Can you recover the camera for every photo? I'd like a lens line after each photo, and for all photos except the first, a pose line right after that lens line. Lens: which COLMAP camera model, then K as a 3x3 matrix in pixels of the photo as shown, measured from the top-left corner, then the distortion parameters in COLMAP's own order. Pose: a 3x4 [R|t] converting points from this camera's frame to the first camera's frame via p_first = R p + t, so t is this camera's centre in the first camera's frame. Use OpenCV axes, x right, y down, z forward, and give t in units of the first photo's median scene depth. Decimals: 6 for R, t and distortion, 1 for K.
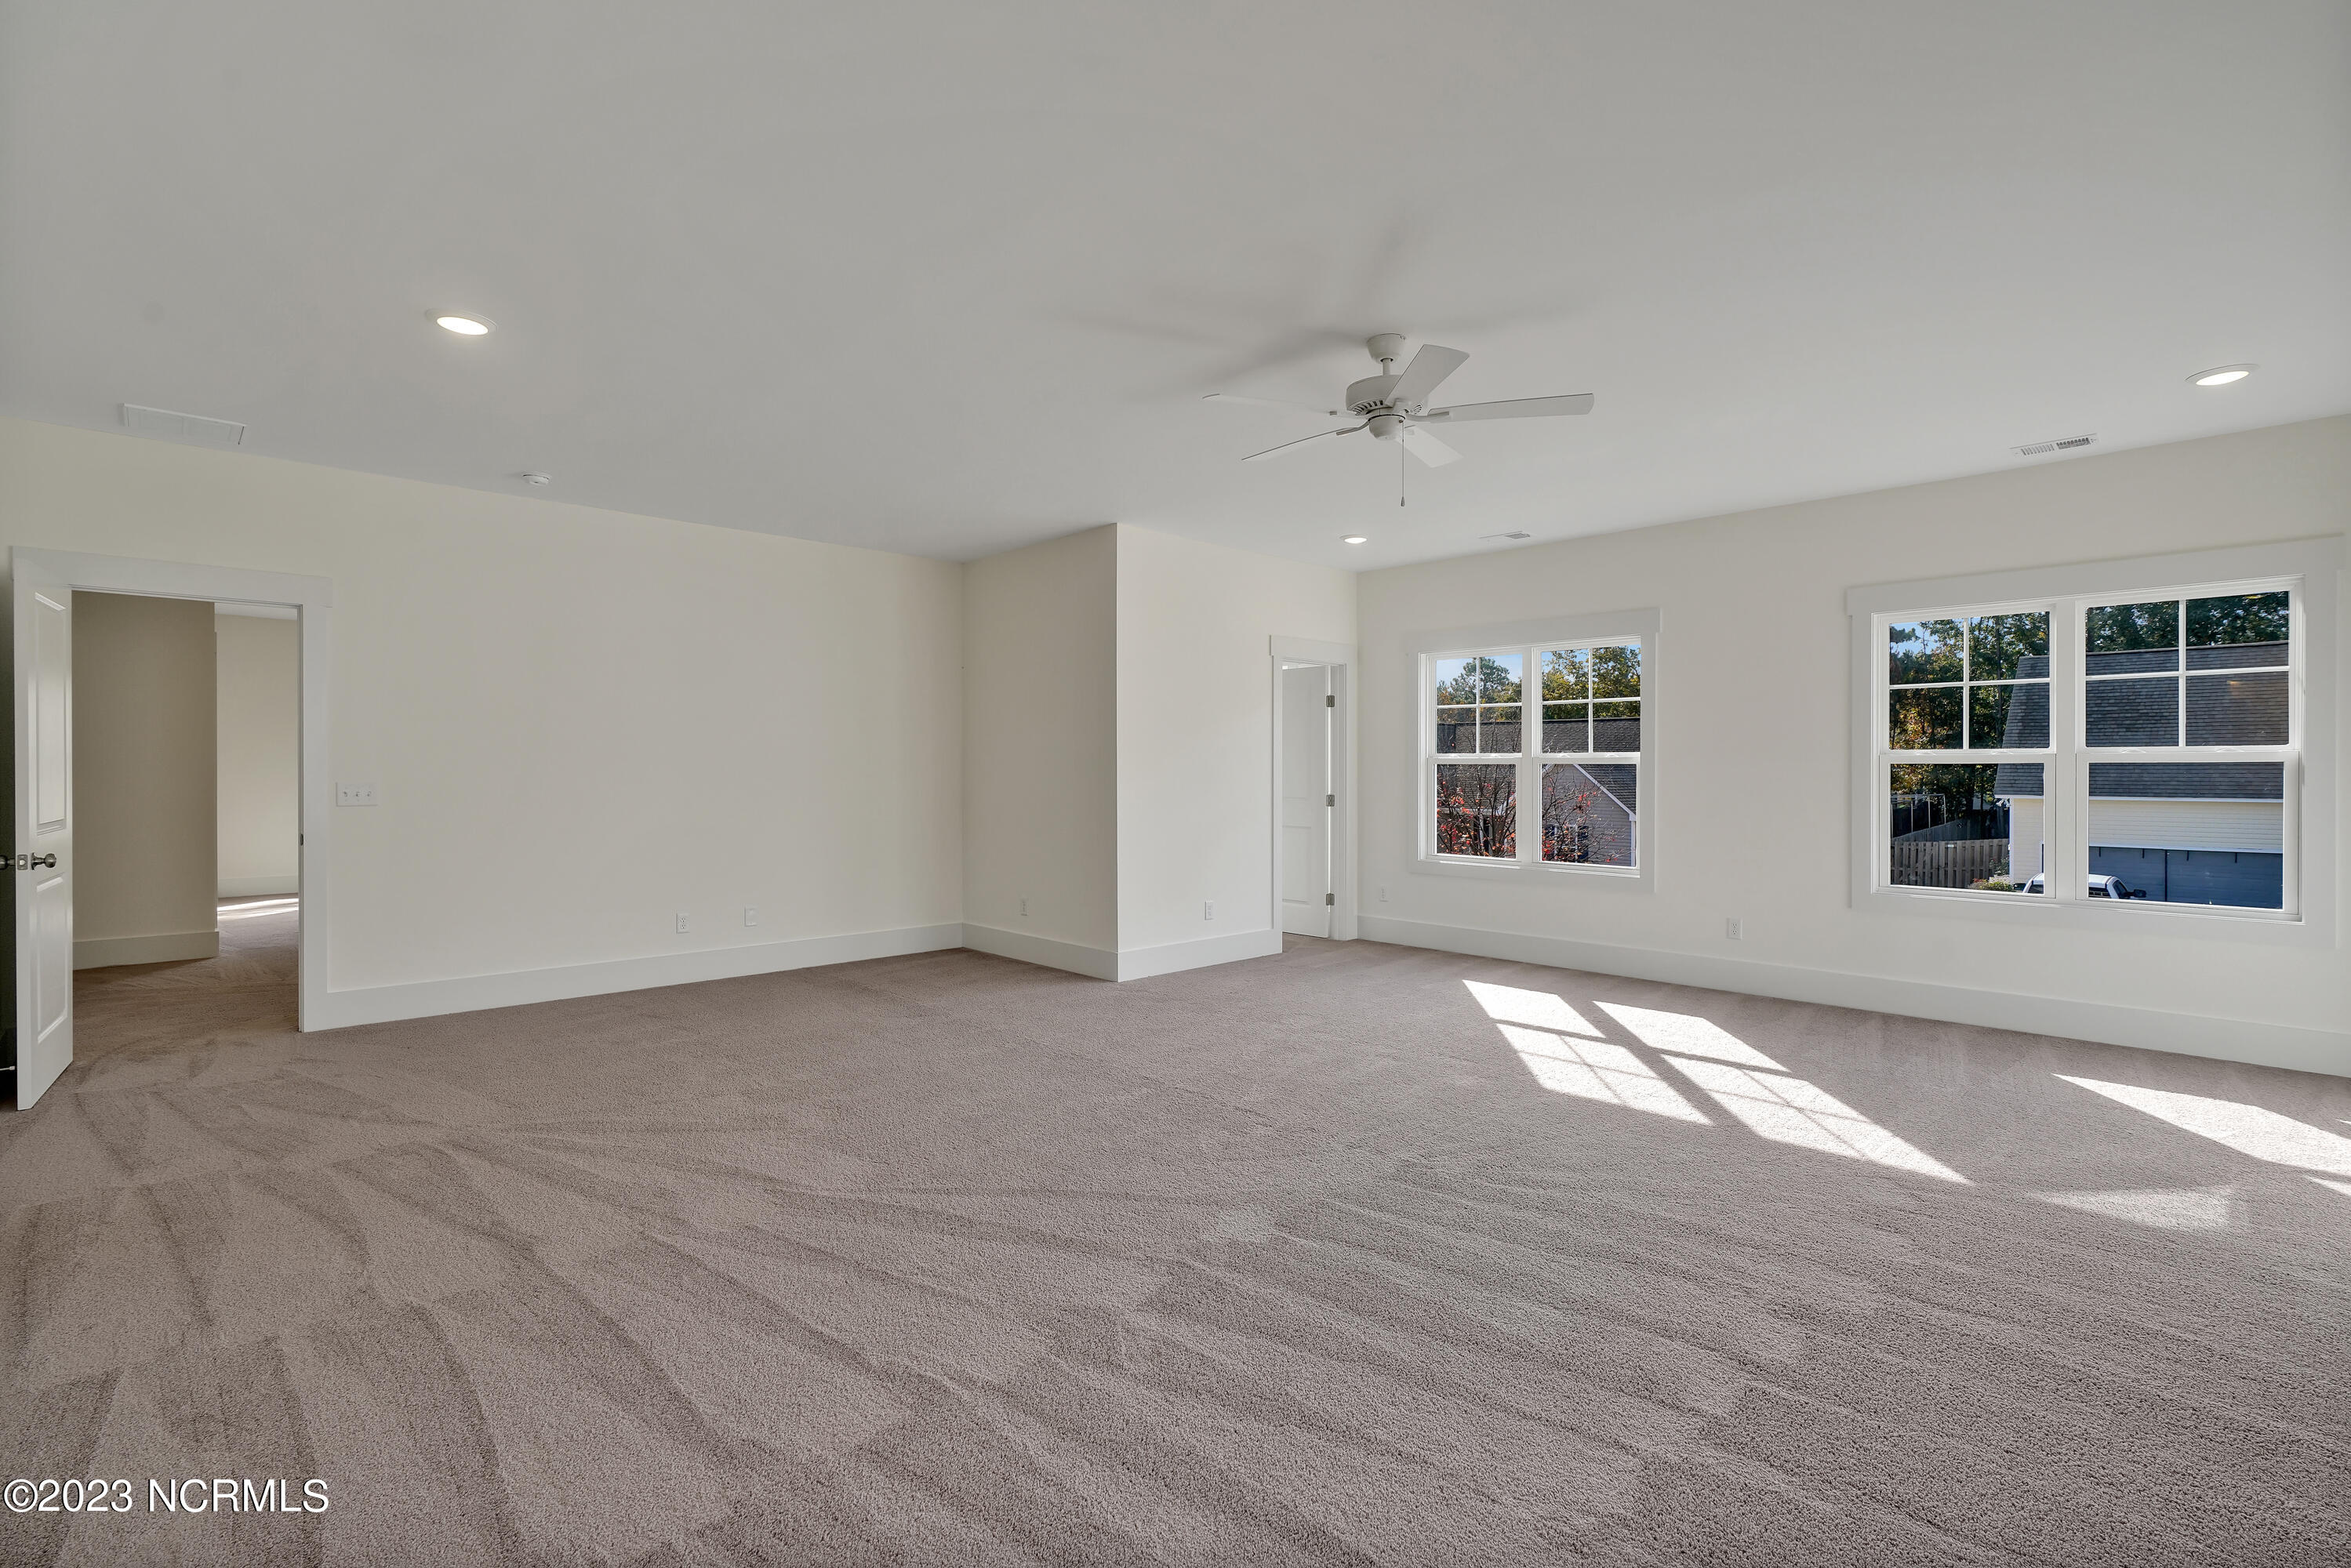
lens RADIAL K [[1068.7, 0, 1177.1], [0, 1068.7, 780.2], [0, 0, 1]] dist [-0.018439, -0.000052]
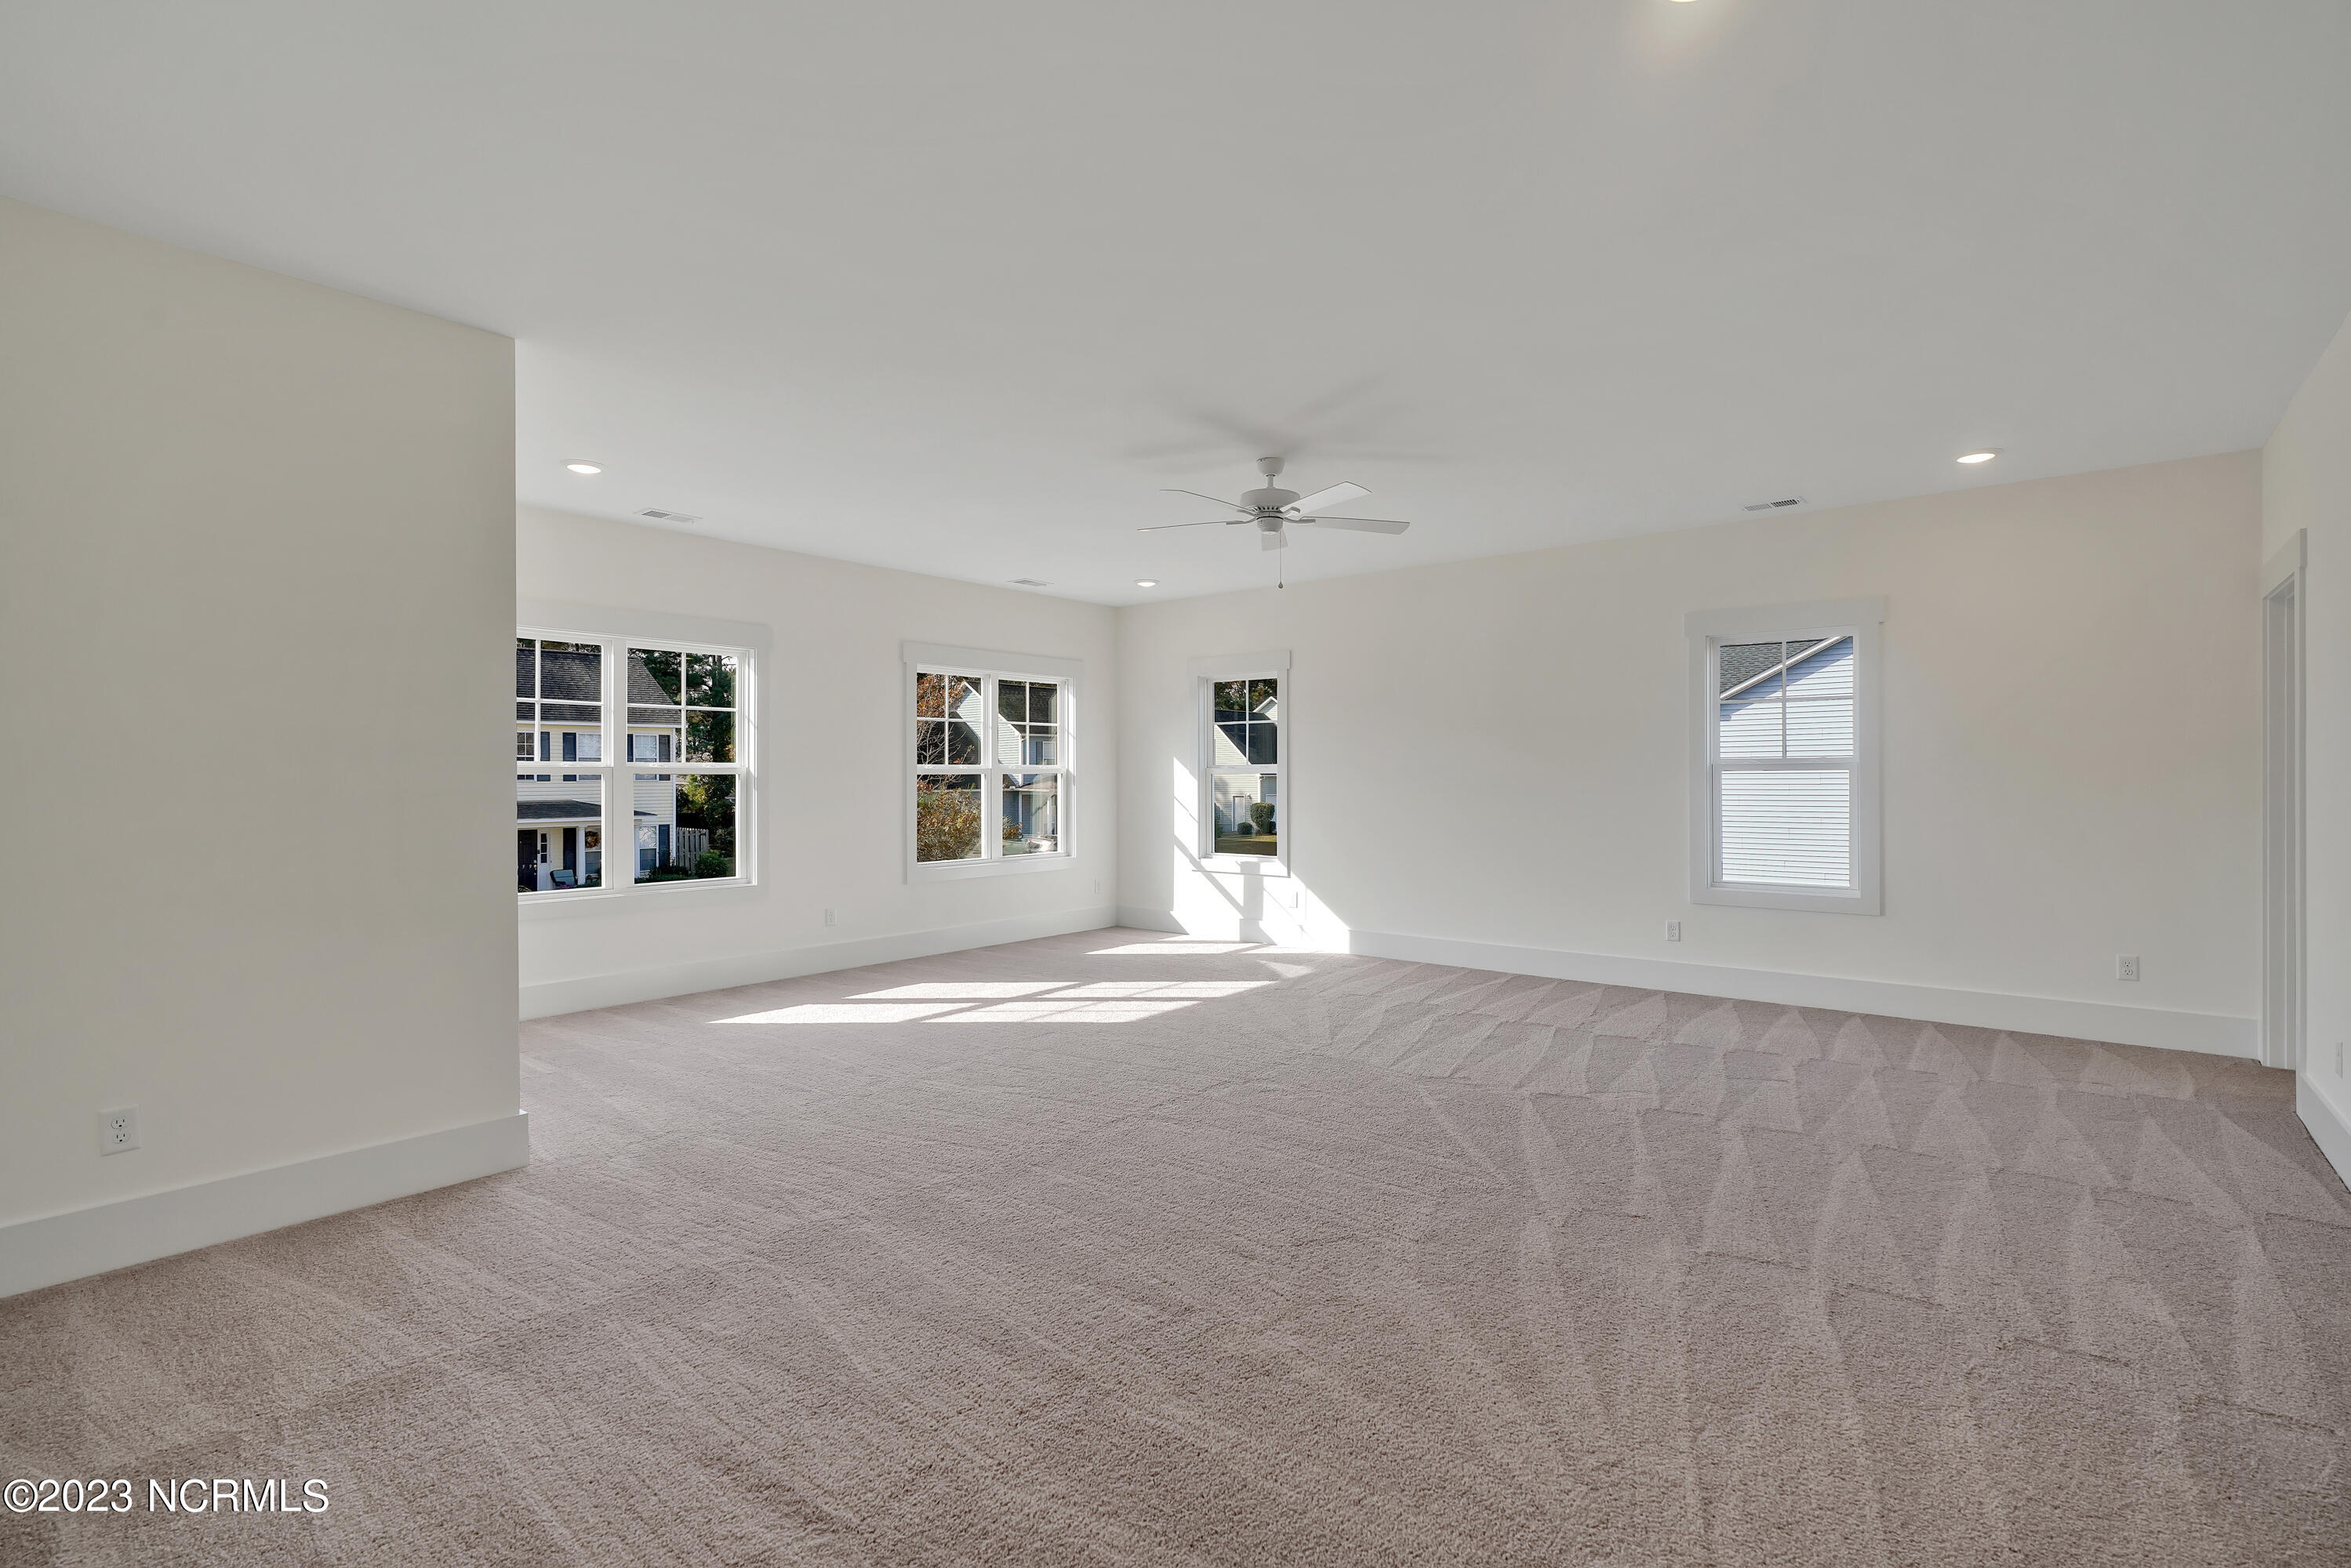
lens RADIAL K [[1068.7, 0, 1177.1], [0, 1068.7, 780.2], [0, 0, 1]] dist [-0.018439, -0.000052]
pose [[-0.070009, -0.000655, 0.997546, -0.727911], [0.008434, 0.999964, 0.001249, -0.008146], [-0.997511, 0.008501, -0.070001, 0.776024]]
